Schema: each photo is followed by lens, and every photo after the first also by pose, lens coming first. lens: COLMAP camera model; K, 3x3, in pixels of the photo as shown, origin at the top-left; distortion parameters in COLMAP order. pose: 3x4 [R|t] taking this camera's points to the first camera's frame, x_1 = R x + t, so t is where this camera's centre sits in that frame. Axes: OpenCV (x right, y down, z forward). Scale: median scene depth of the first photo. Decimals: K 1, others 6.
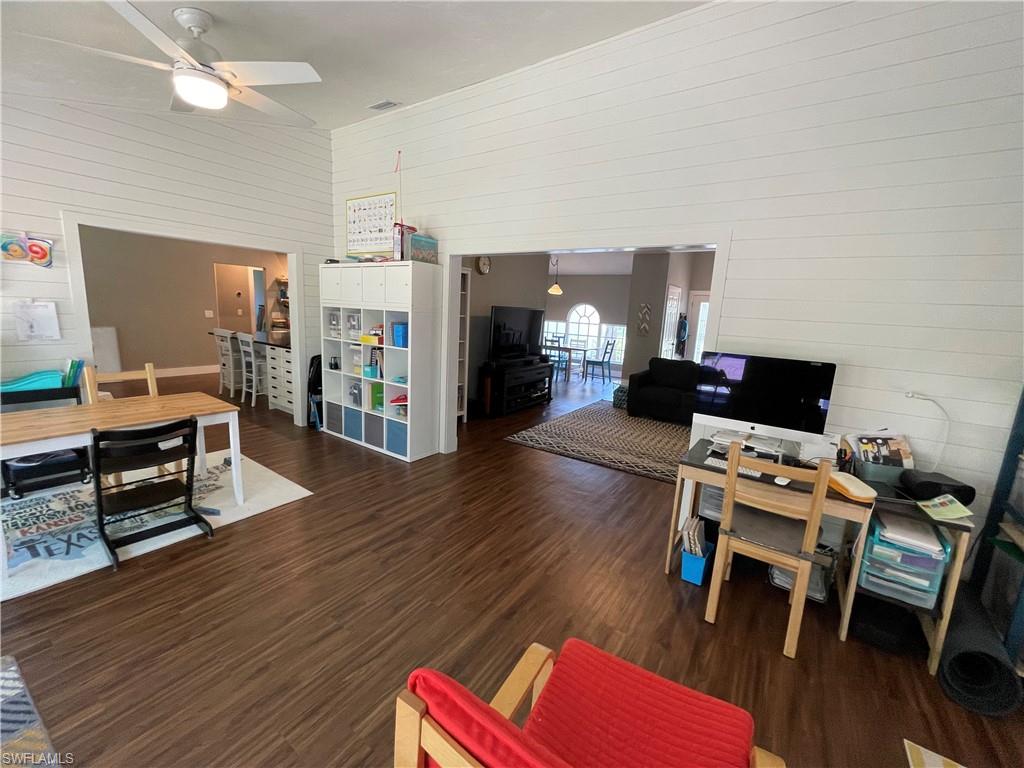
lens RADIAL K [[413.7, 0, 507.9], [0, 413.7, 380.9], [0, 0, 1]] dist [-0.005737, 0.000534]
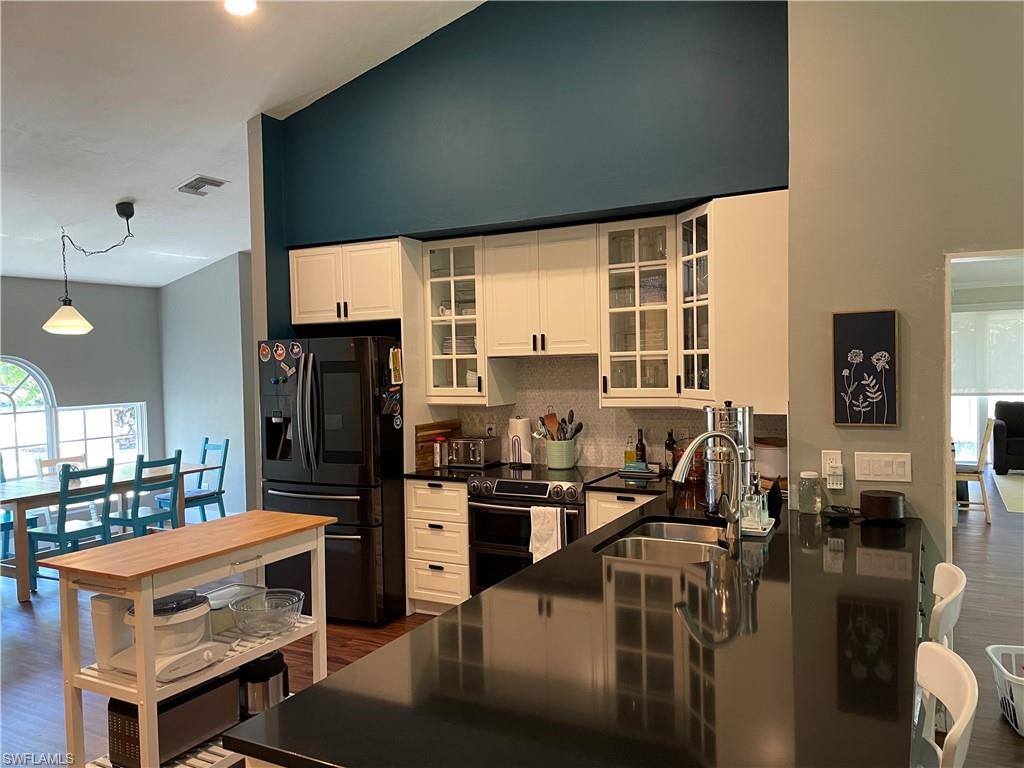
lens RADIAL K [[768.2, 0, 522.3], [0, 768.2, 390.7], [0, 0, 1]] dist [0.052619, -0.020199]
pose [[-0.134458, -0.088933, 0.986921, -0.774815], [0.186137, 0.975969, 0.113305, -0.226926], [-0.973280, 0.198937, -0.114673, 0.978462]]
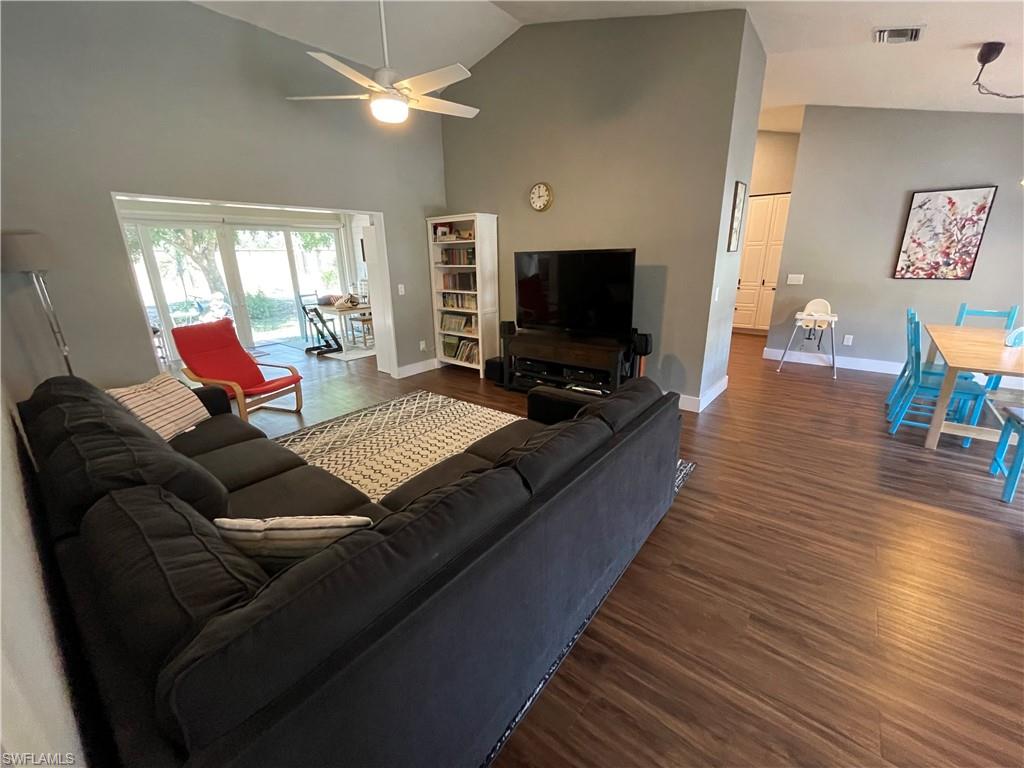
lens RADIAL K [[413.7, 0, 512.5], [0, 413.7, 381.7], [0, 0, 1]] dist [-0.005737, 0.000534]
pose [[-0.060916, 0.244777, -0.967664, 0.644517], [-0.155205, 0.955350, 0.251433, -0.113595], [0.986002, 0.165503, -0.020205, 0.844945]]
